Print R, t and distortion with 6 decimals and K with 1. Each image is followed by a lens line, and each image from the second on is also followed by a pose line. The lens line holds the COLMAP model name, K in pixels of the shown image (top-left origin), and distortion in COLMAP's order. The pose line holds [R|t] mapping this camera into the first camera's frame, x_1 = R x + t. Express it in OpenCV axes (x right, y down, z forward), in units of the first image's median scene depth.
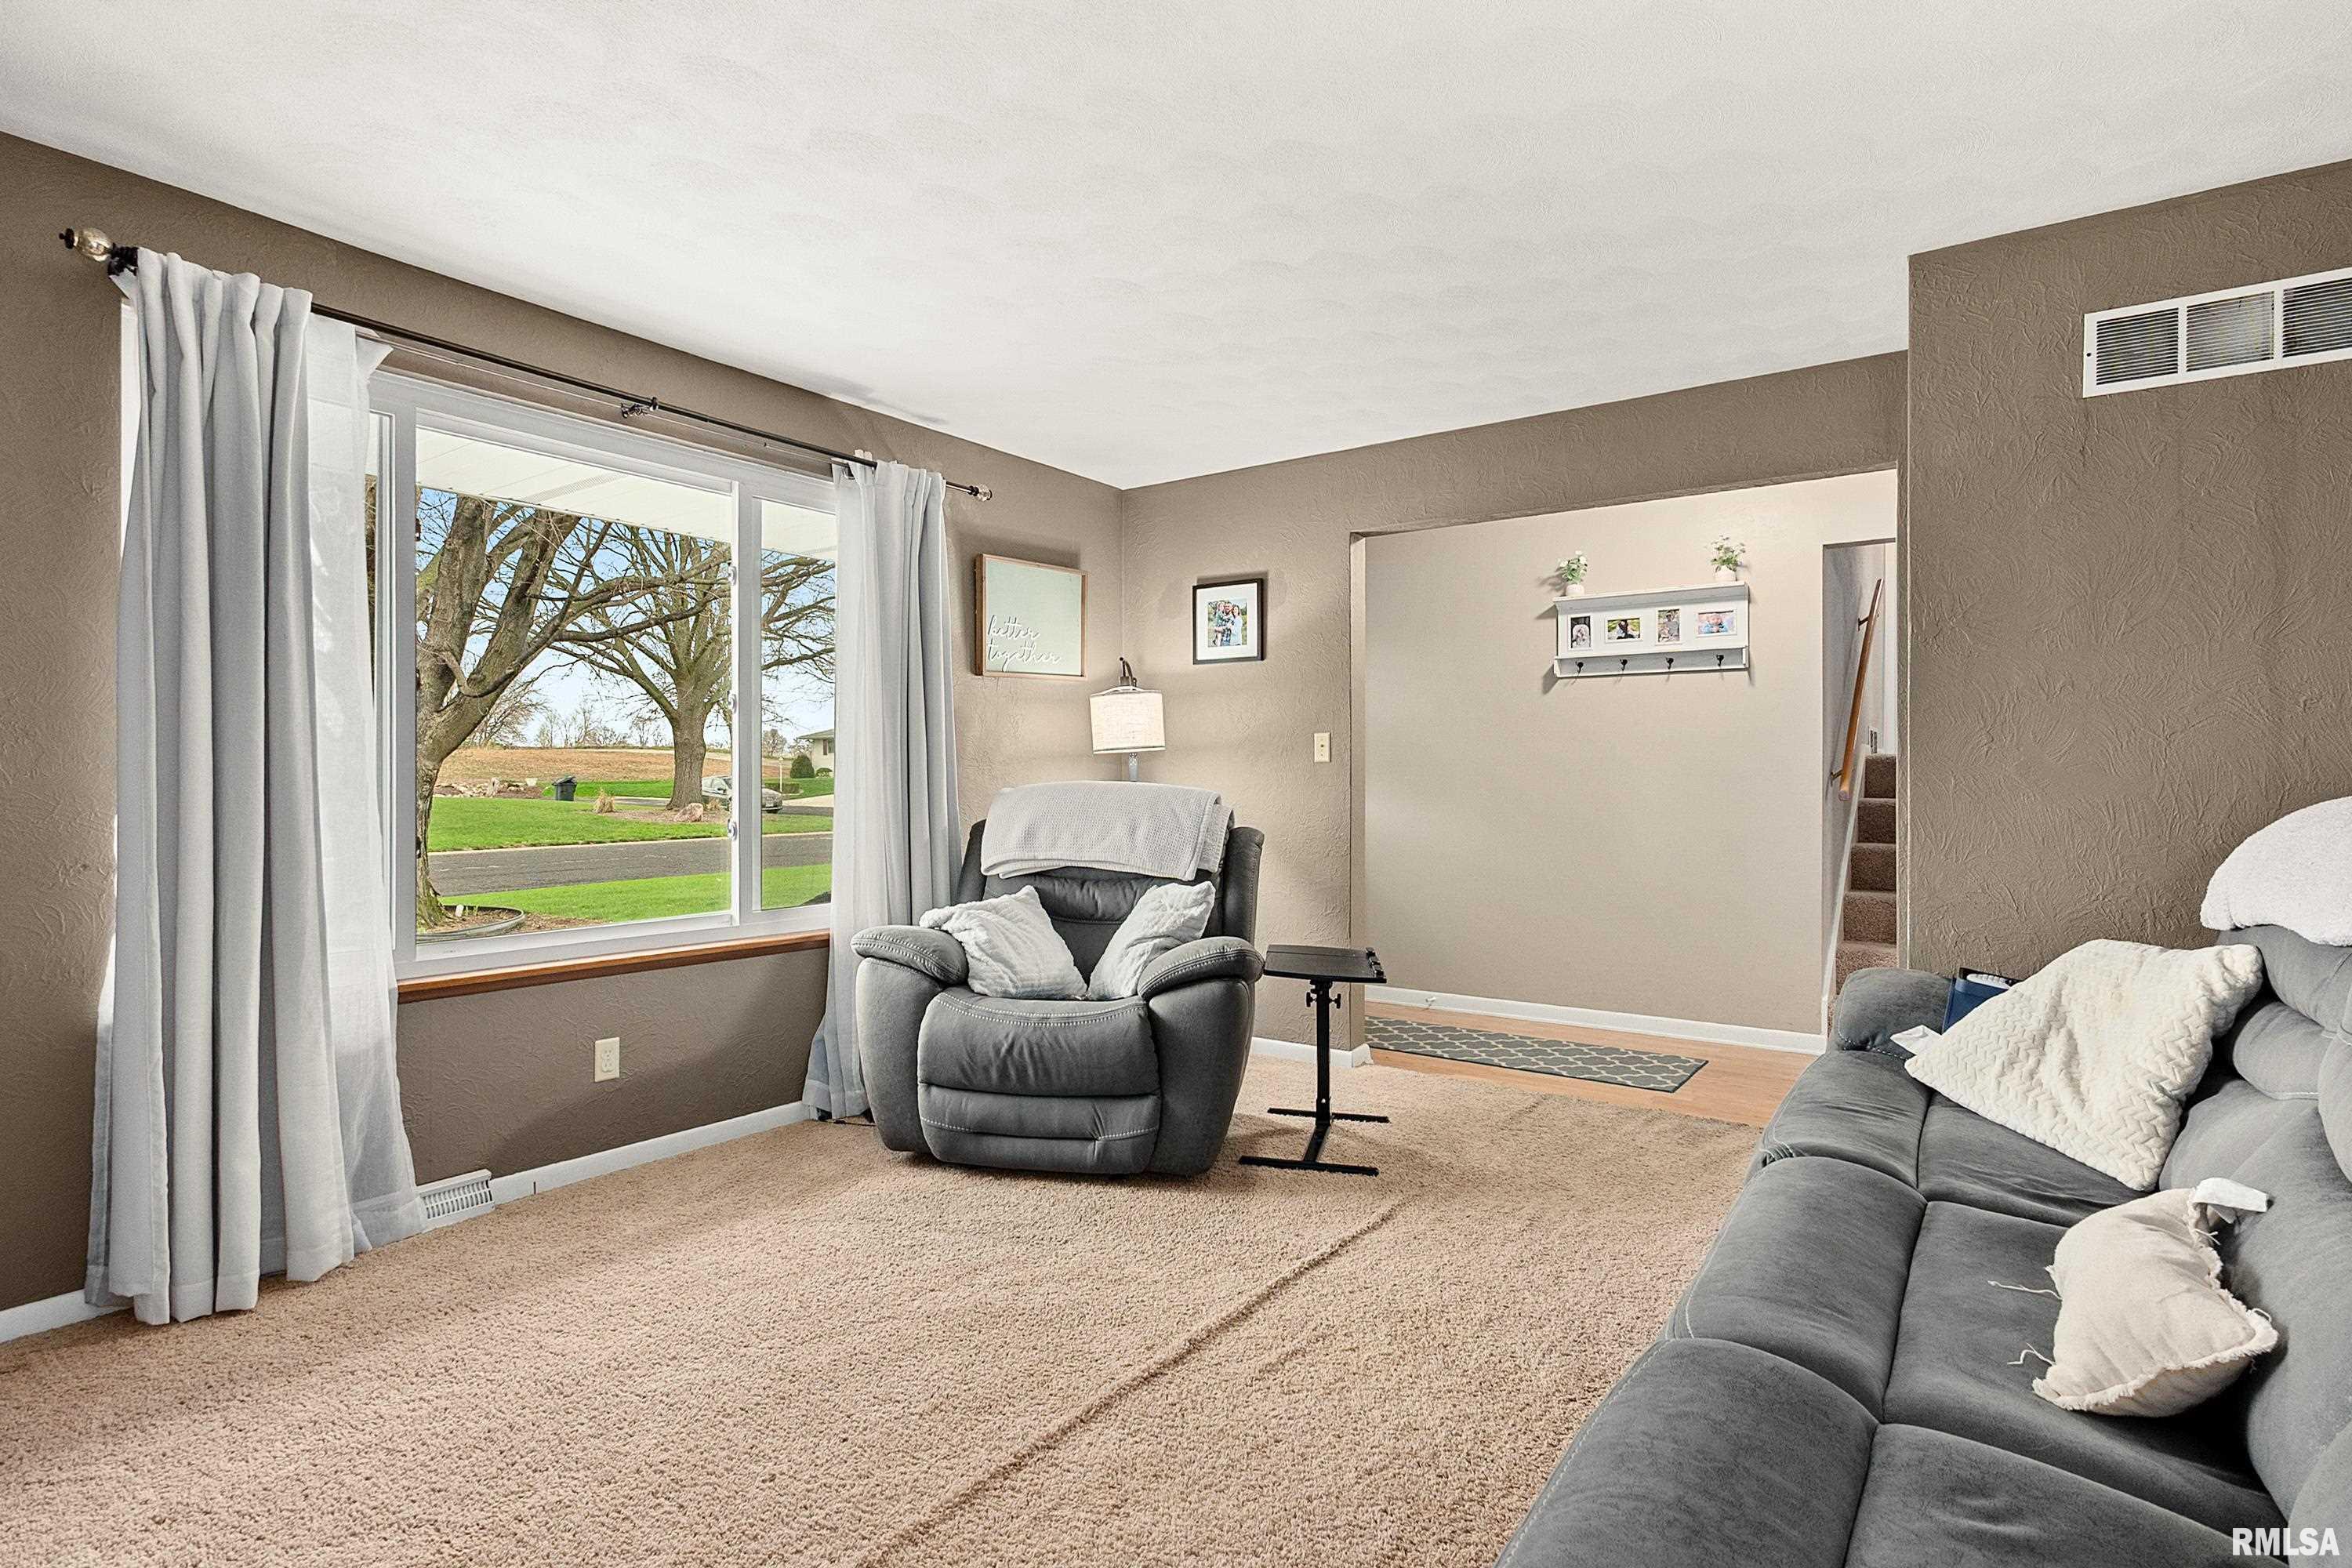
lens RADIAL K [[1193.9, 0, 1202.3], [0, 1193.9, 783.2], [0, 0, 1]] dist [-0.002476, 0.000181]
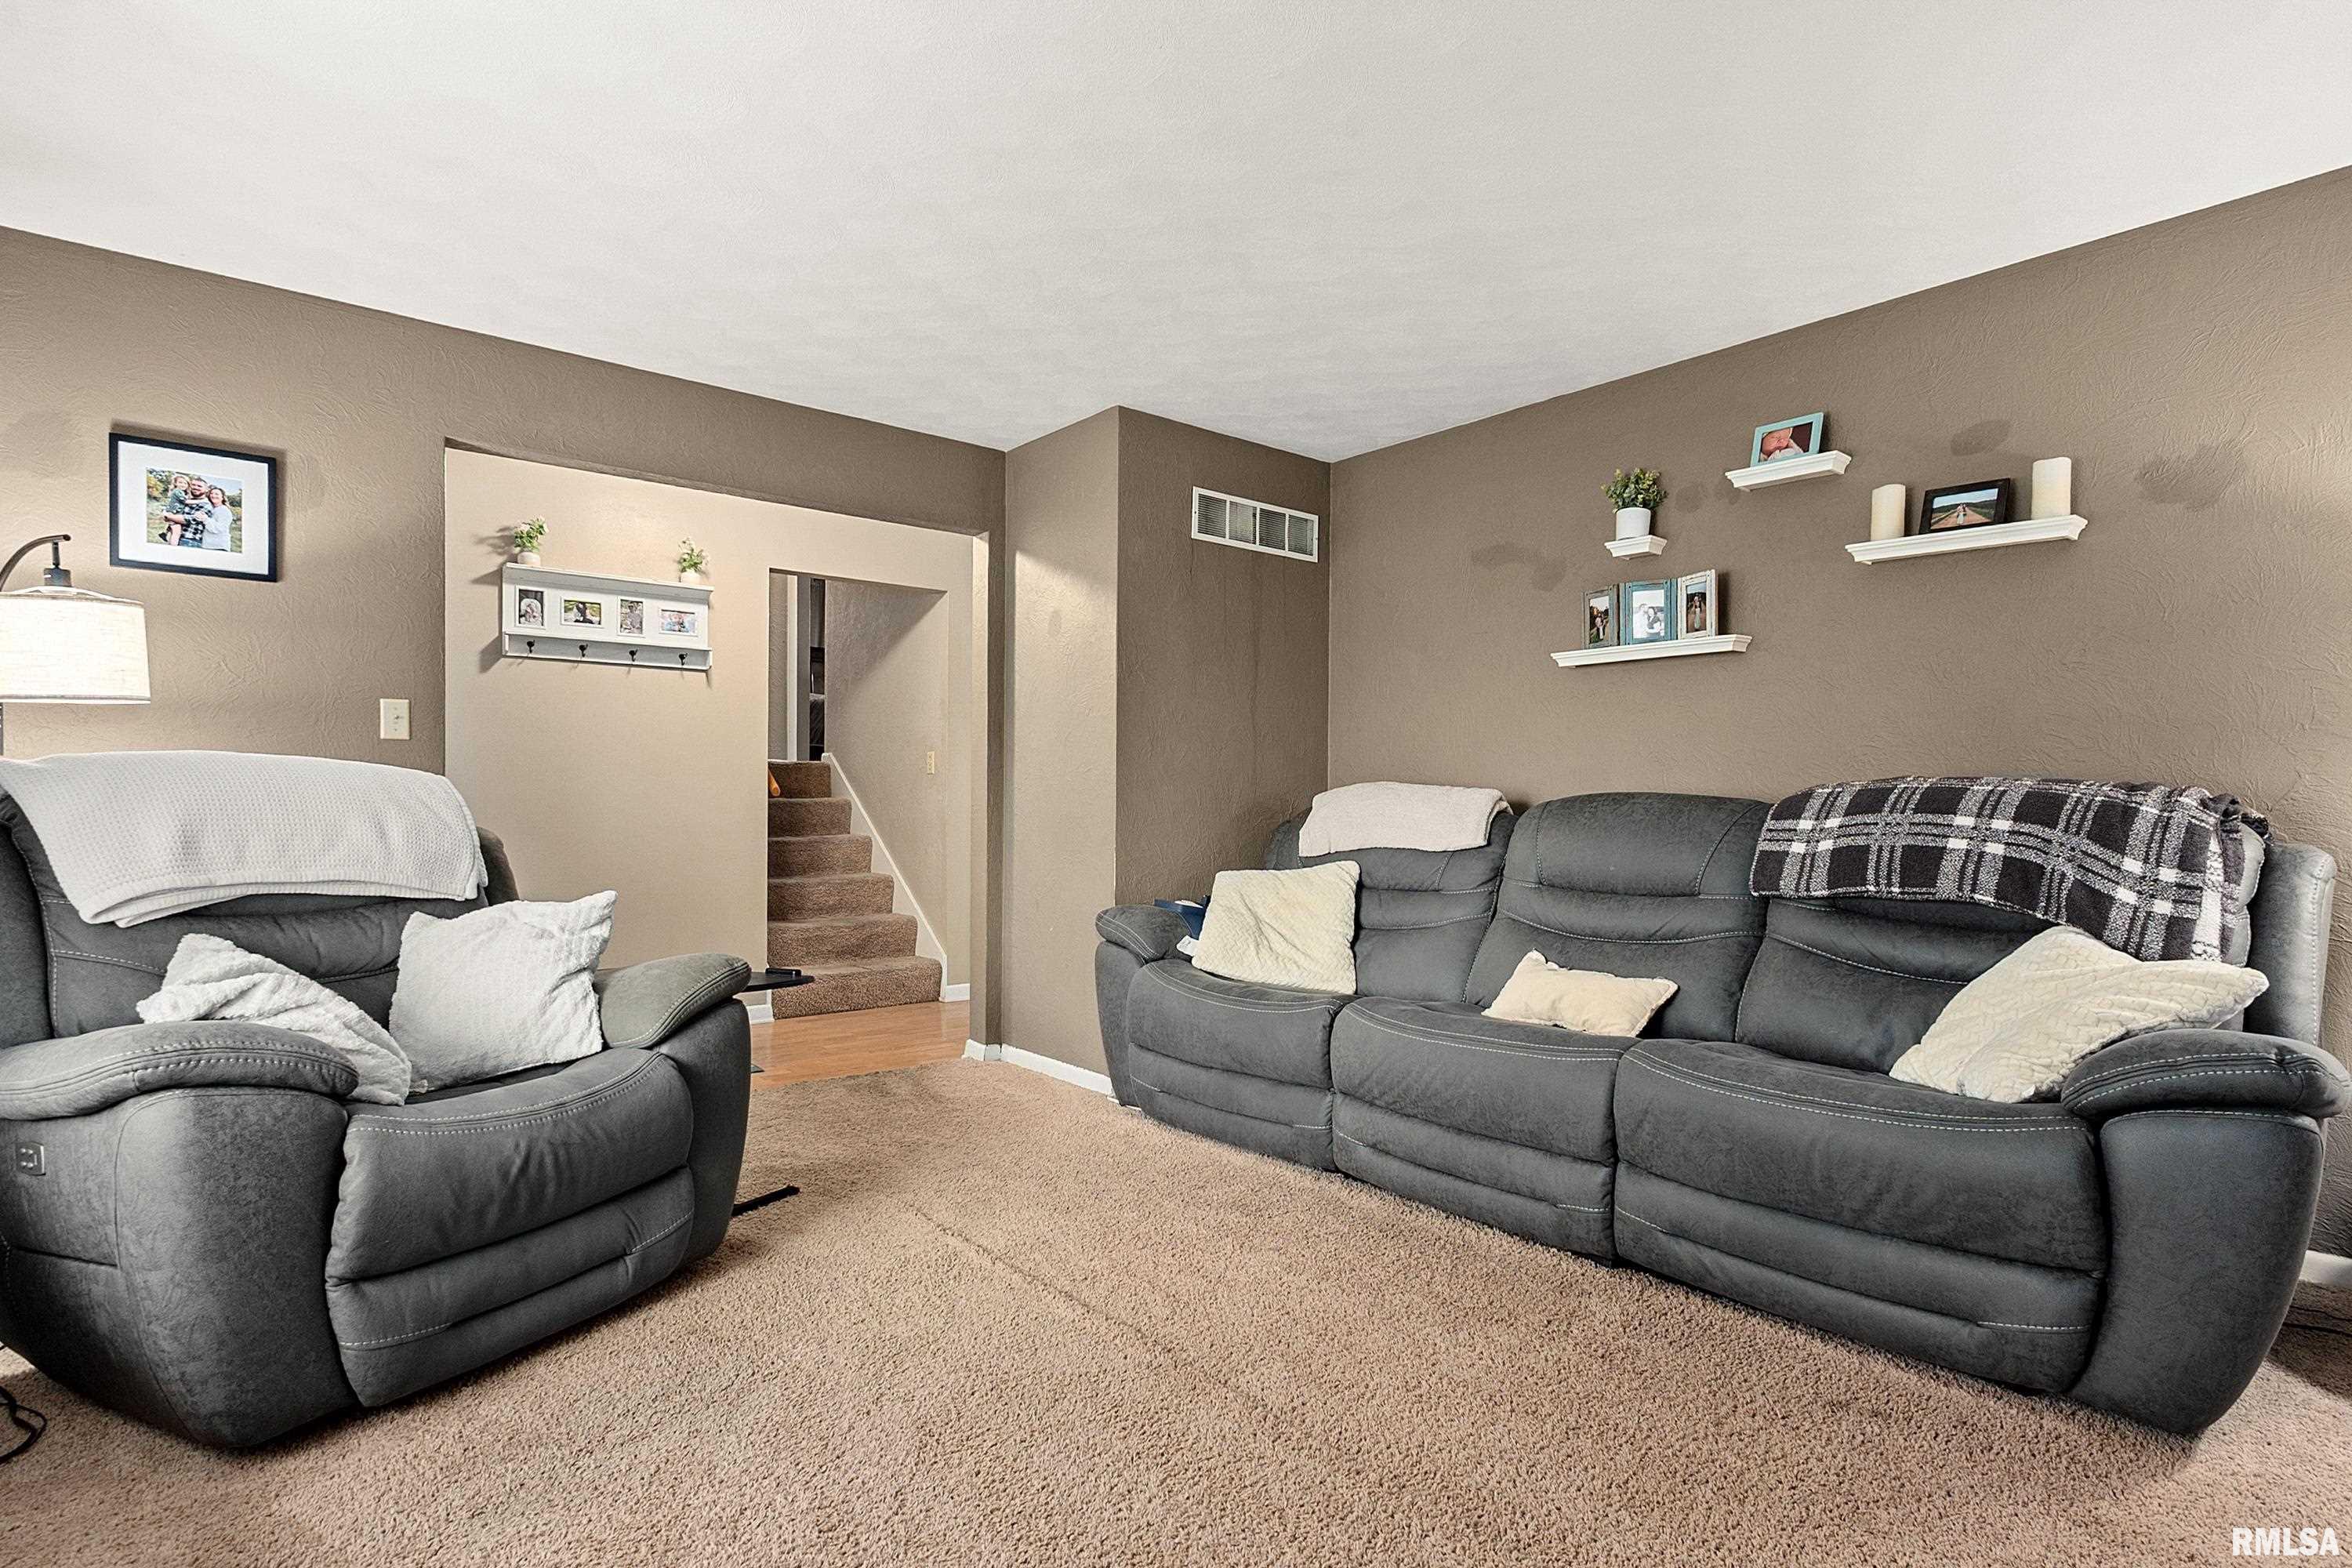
lens RADIAL K [[1195.1, 0, 1181.5], [0, 1195.1, 812.3], [0, 0, 1]] dist [0.000962, 0.000568]
pose [[0.256698, -0.008195, 0.966457, -0.463538], [-0.002934, 0.999953, 0.009259, 0.017995], [-0.966487, -0.005213, 0.256662, 0.334389]]
